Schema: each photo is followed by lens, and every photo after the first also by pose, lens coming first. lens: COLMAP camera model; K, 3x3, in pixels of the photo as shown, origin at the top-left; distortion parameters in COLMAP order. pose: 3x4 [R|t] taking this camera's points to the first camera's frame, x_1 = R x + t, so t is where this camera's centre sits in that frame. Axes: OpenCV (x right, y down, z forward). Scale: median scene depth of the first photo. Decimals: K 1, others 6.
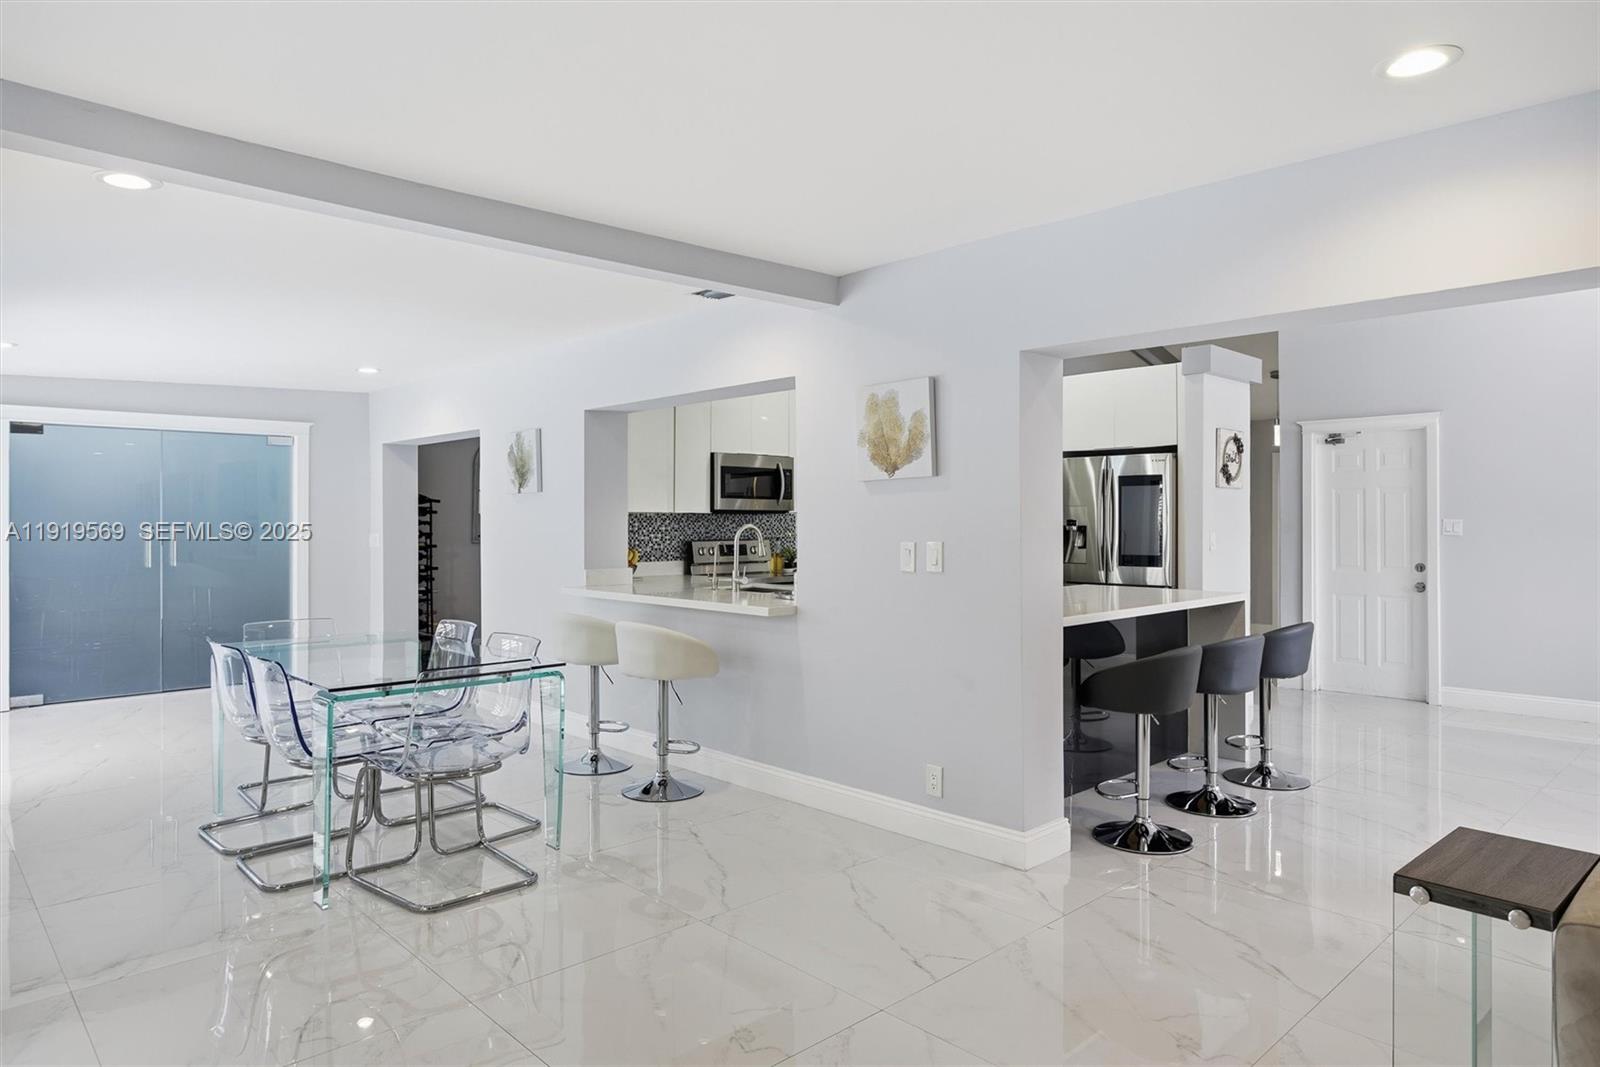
lens RADIAL K [[979.8, 0, 800.0], [0, 979.8, 533.5], [0, 0, 1]] dist [-0.003210, -0.000429]
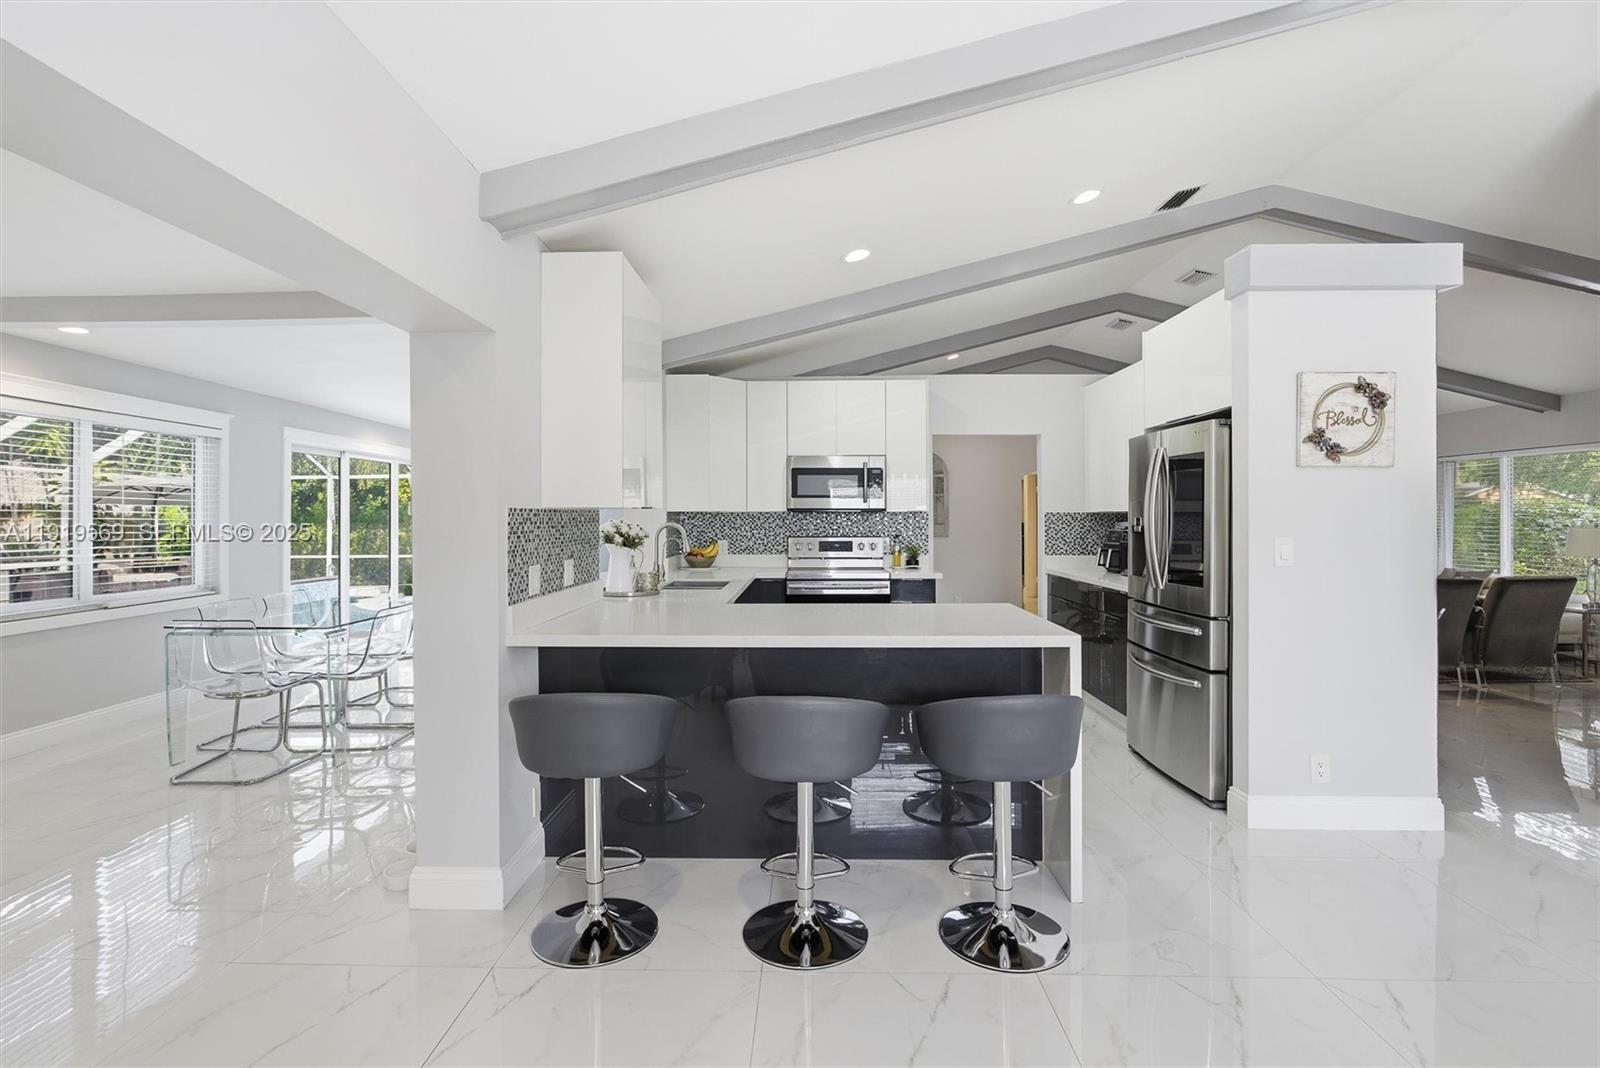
lens RADIAL K [[774.1, 0, 796.3], [0, 774.1, 527.3], [0, 0, 1]] dist [-0.003524, -0.000083]
pose [[0.708303, 0.007953, -0.705863, 0.547052], [-0.004756, 0.999968, 0.006495, -0.009404], [0.705892, -0.001244, 0.708318, 0.413931]]
